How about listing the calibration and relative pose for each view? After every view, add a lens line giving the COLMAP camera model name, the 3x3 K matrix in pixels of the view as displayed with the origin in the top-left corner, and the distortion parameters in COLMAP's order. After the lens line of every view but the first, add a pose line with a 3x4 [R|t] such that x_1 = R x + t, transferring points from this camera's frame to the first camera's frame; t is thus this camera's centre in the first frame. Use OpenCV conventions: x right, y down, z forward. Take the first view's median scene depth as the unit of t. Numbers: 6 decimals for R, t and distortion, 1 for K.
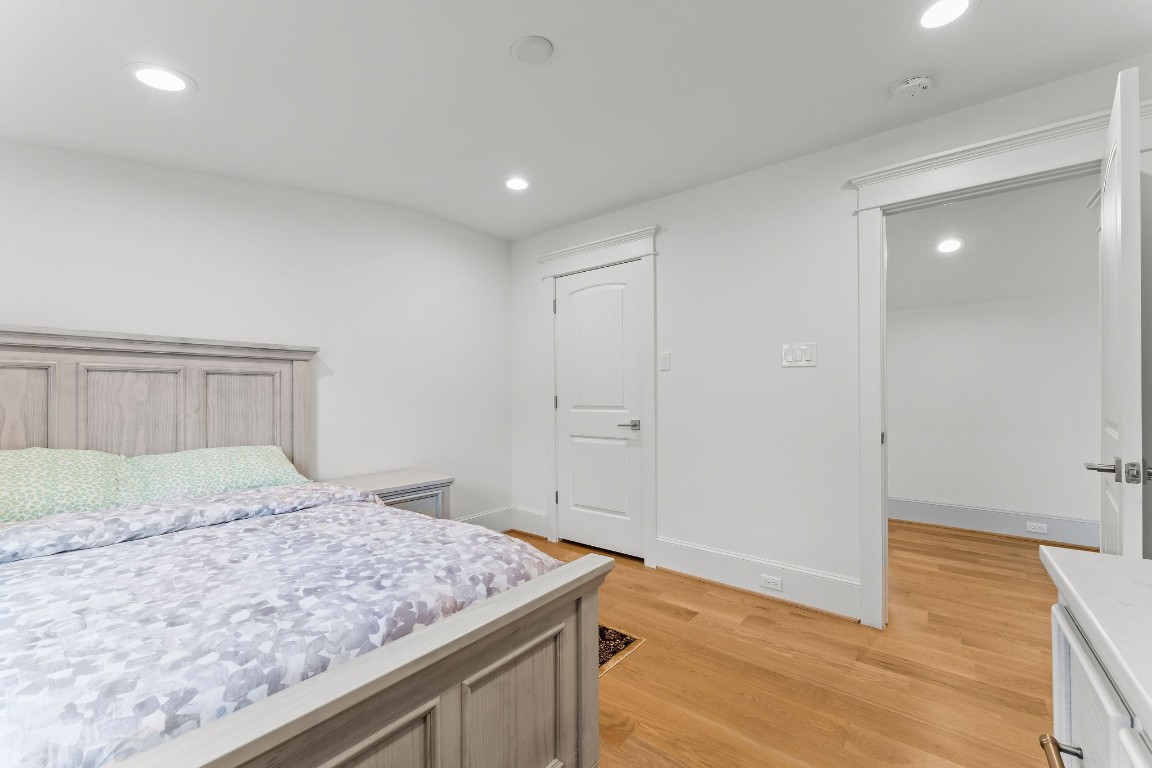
lens RADIAL K [[462.5, 0, 576.9], [0, 462.5, 389.9], [0, 0, 1]] dist [0.016387, 0.000108]
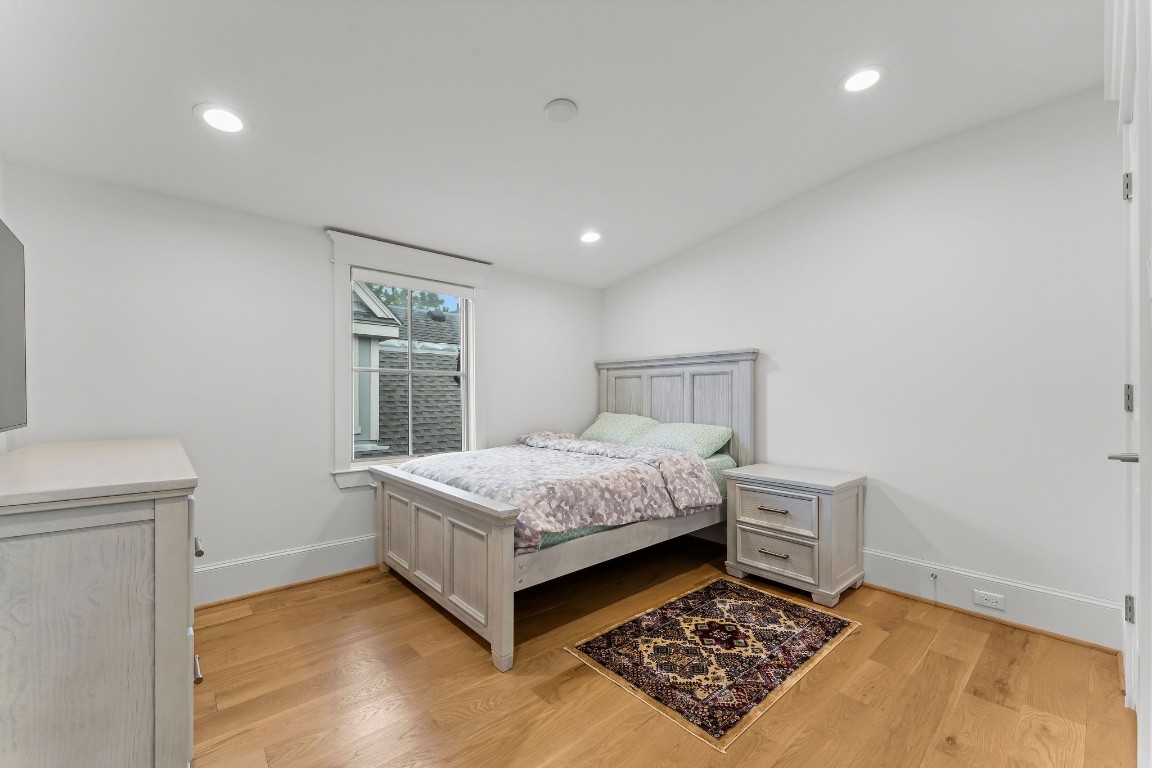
lens RADIAL K [[462.5, 0, 576.1], [0, 462.5, 393.1], [0, 0, 1]] dist [0.016387, 0.000108]
pose [[-0.168587, -0.002638, -0.985683, 0.872437], [0.010049, 0.999940, -0.004395, 0.030434], [0.985636, -0.010646, -0.168551, 0.951586]]
